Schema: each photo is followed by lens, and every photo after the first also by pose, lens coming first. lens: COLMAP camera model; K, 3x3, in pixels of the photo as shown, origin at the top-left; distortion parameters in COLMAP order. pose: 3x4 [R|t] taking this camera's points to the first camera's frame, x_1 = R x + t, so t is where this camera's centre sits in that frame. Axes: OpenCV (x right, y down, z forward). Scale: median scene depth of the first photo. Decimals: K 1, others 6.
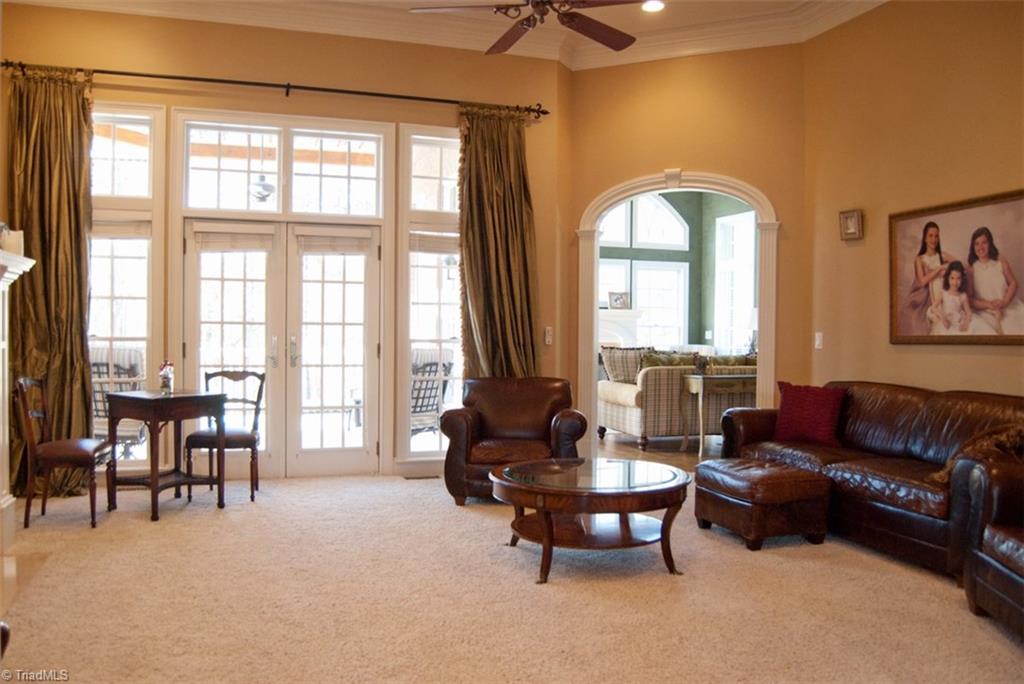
lens RADIAL K [[826.9, 0, 491.2], [0, 826.9, 341.0], [0, 0, 1]] dist [-0.074511, 0.004855]
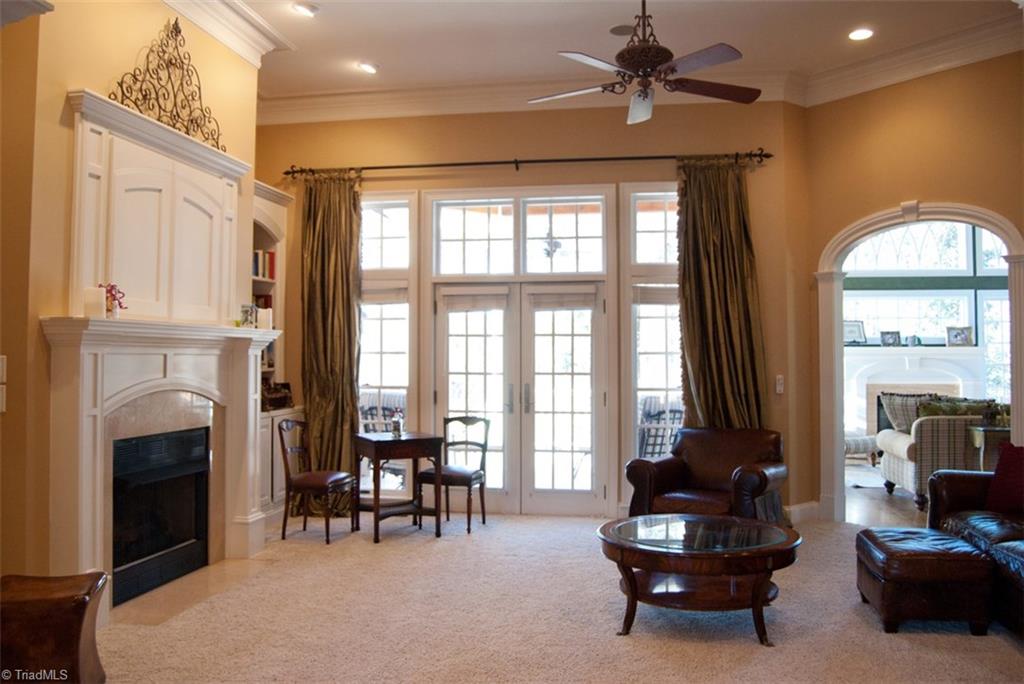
lens RADIAL K [[837.6, 0, 511.9], [0, 837.6, 326.0], [0, 0, 1]] dist [-0.078792, 0.006639]
pose [[0.887166, -0.027585, -0.460626, 0.265692], [0.001743, 0.998405, -0.056433, -0.022139], [0.461448, 0.049263, 0.885799, -0.005725]]
